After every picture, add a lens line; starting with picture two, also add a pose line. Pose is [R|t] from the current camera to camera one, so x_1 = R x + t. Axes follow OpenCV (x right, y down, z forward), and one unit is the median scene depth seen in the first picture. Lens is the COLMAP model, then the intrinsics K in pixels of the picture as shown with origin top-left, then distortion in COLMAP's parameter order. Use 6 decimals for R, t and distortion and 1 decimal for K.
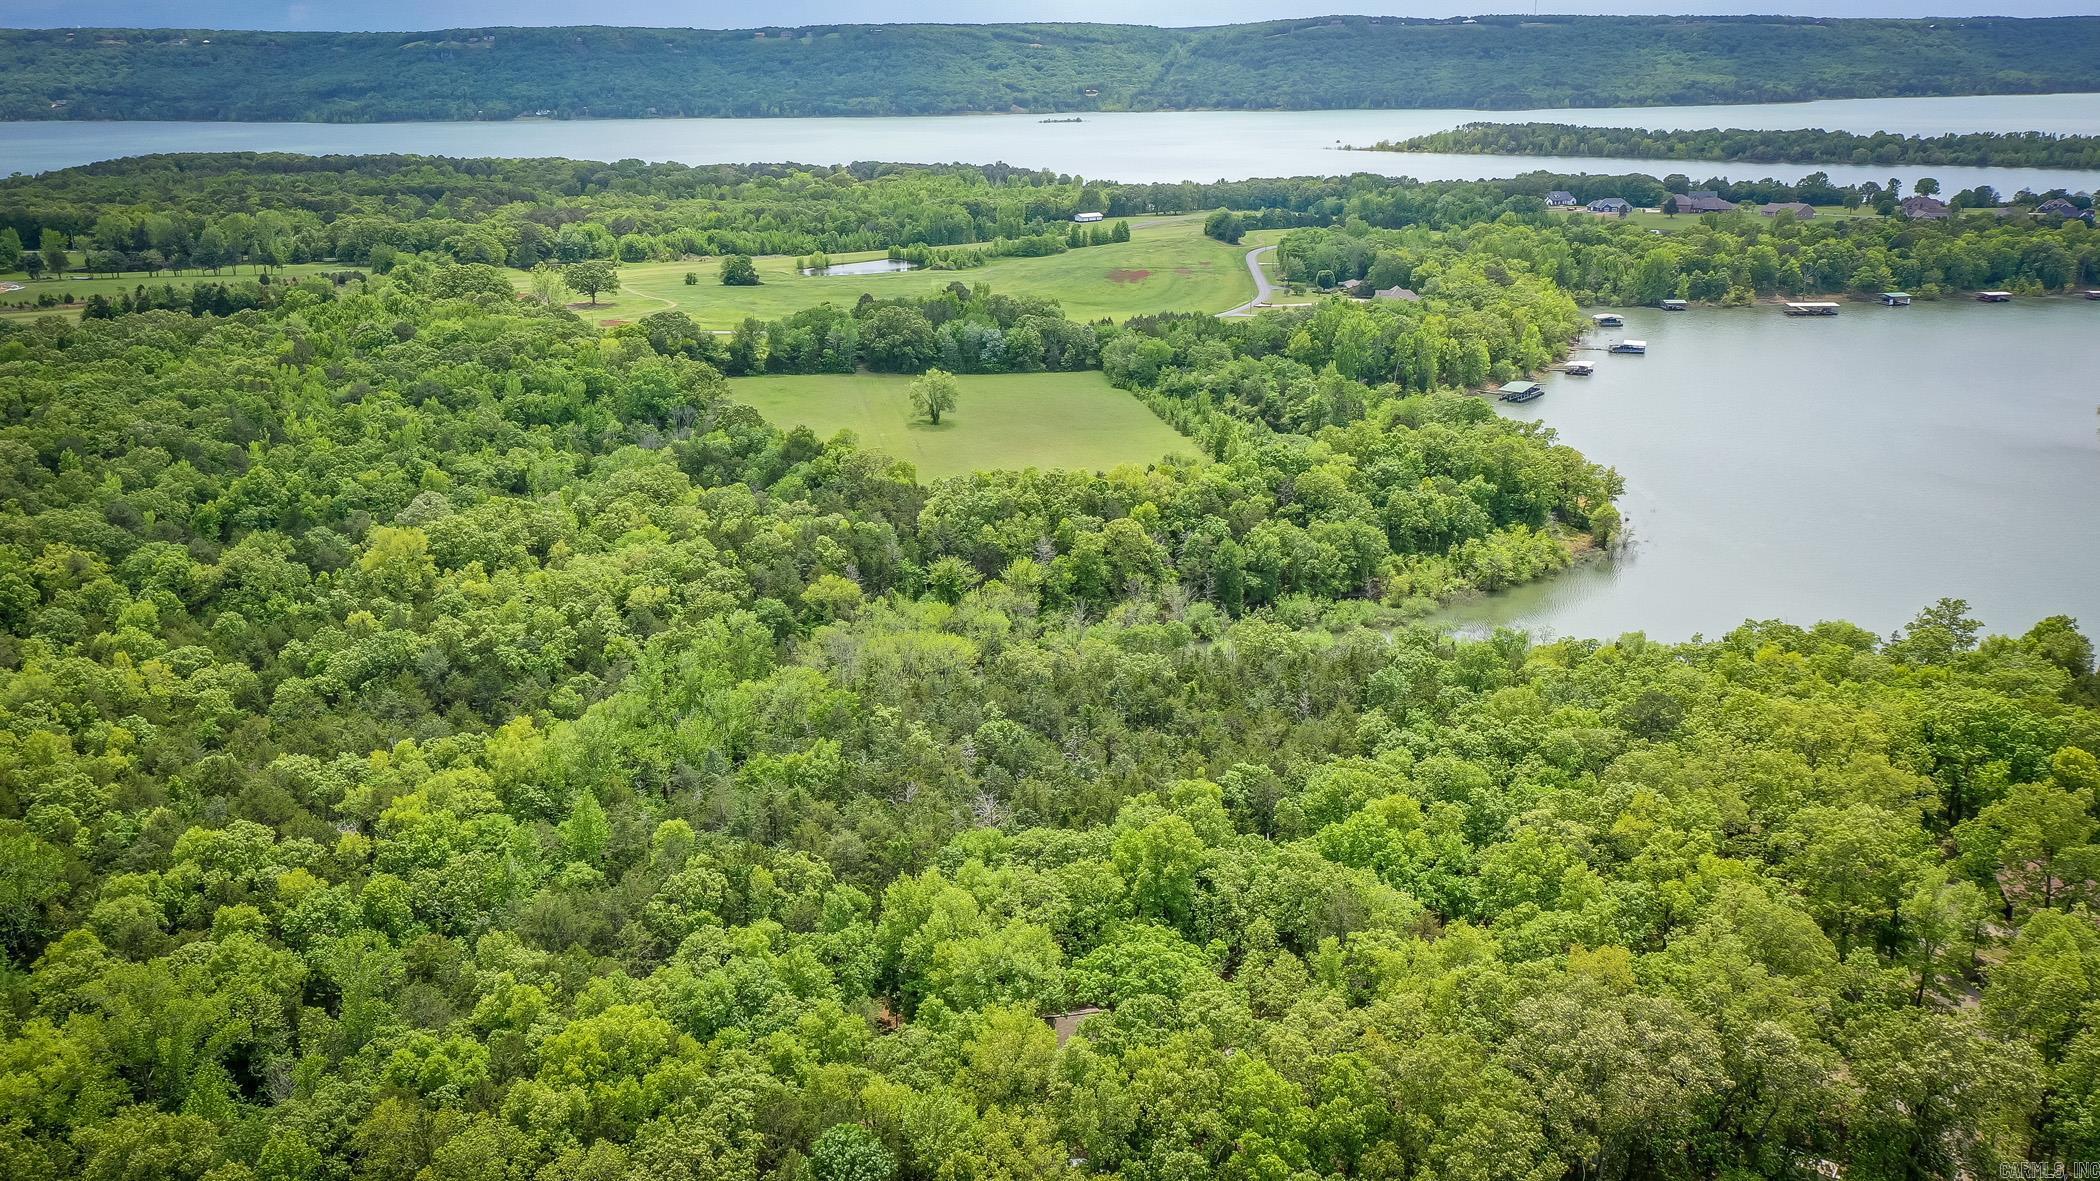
lens RADIAL K [[1784.8, 0, 1050.0], [0, 1784.8, 590.5], [0, 0, 1]] dist [0.027293, 0.006188]
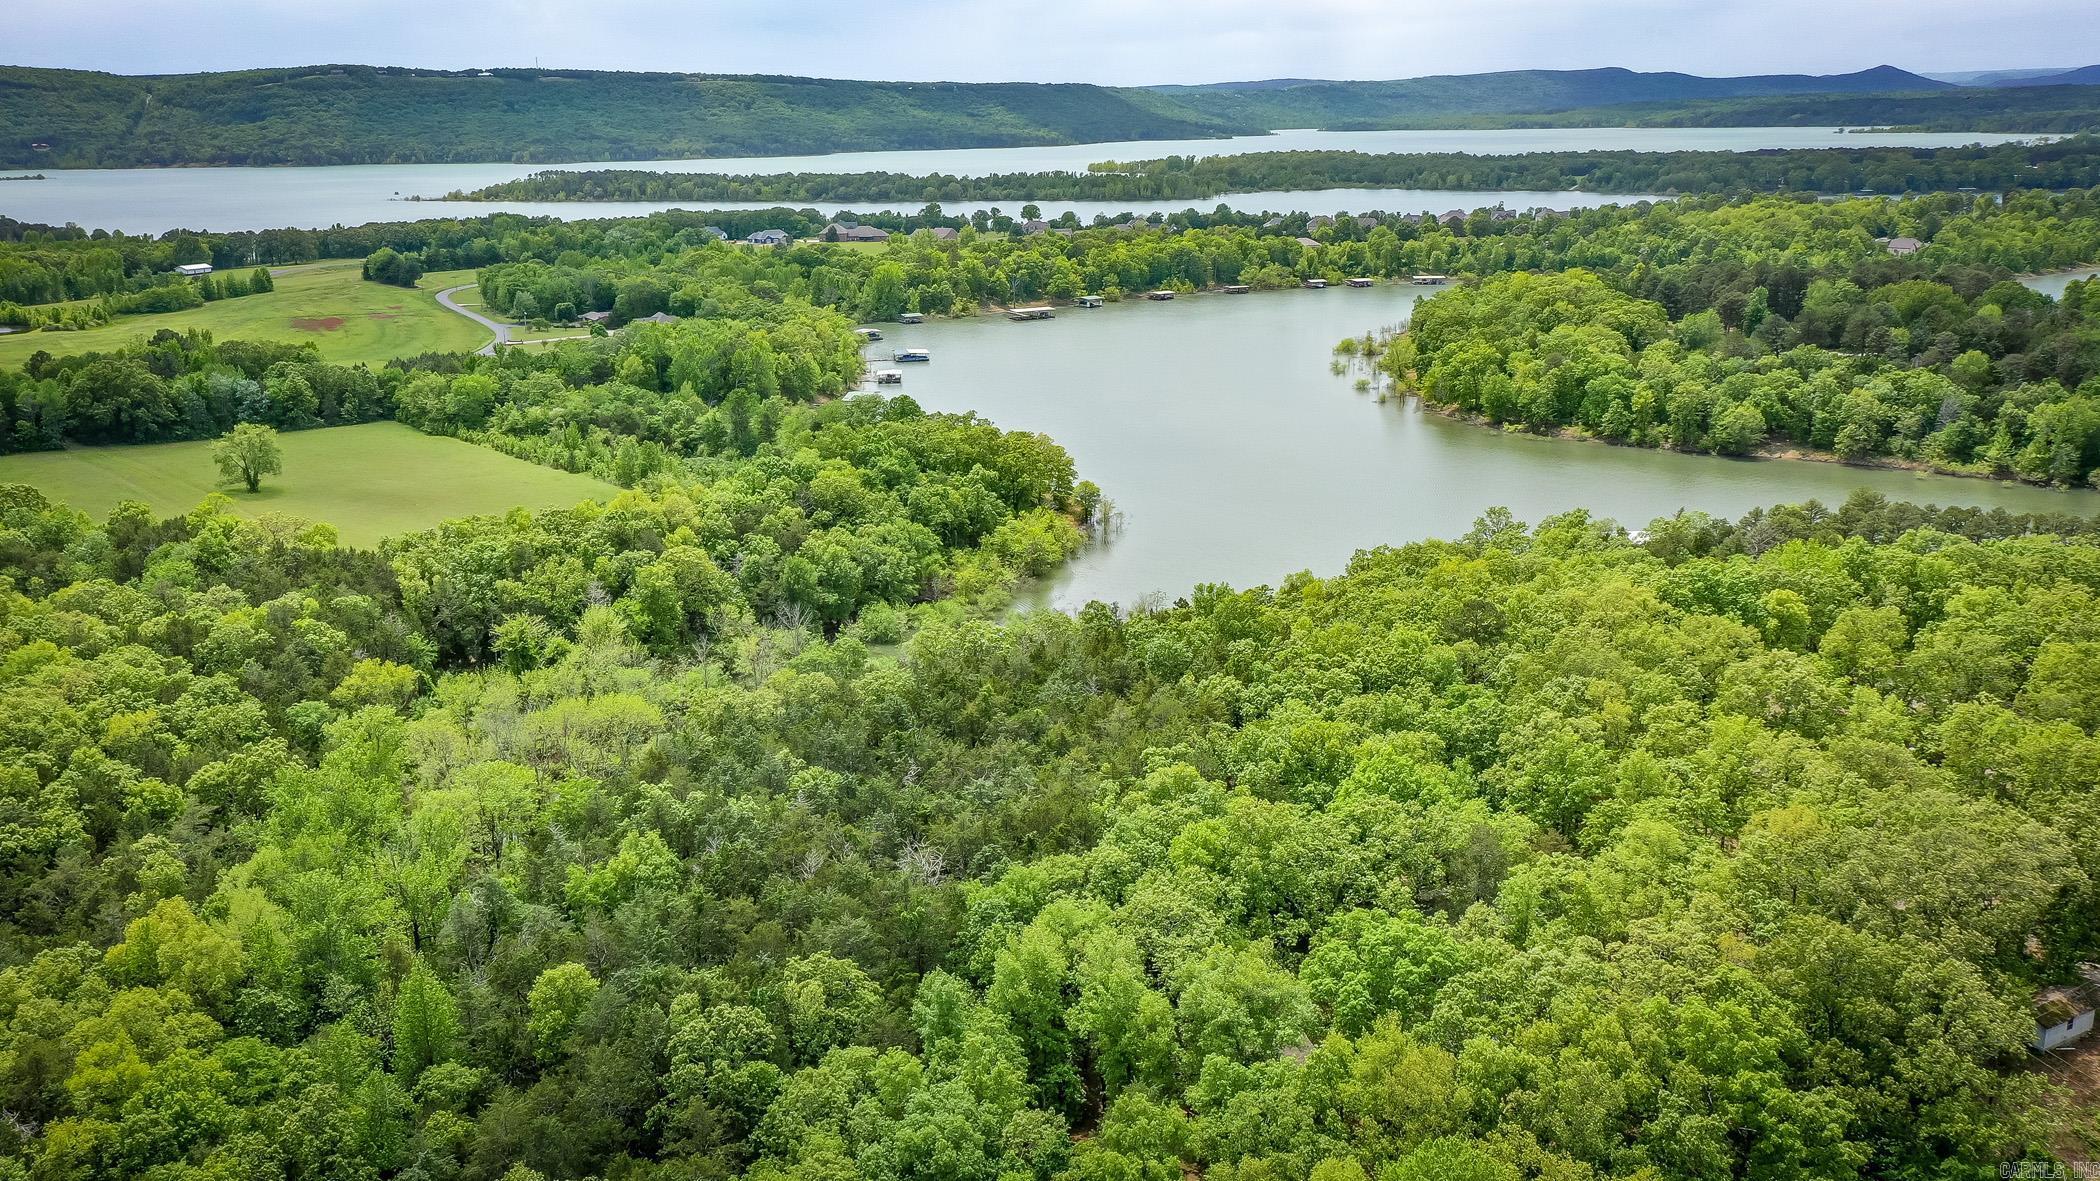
lens RADIAL K [[1784.8, 0, 1050.0], [0, 1784.8, 590.5], [0, 0, 1]] dist [0.027293, 0.006188]
pose [[0.826873, -0.139283, 0.544867, -0.163386], [0.163682, 0.986506, 0.003780, 0.003376], [-0.538041, 0.086060, 0.838514, 0.113217]]
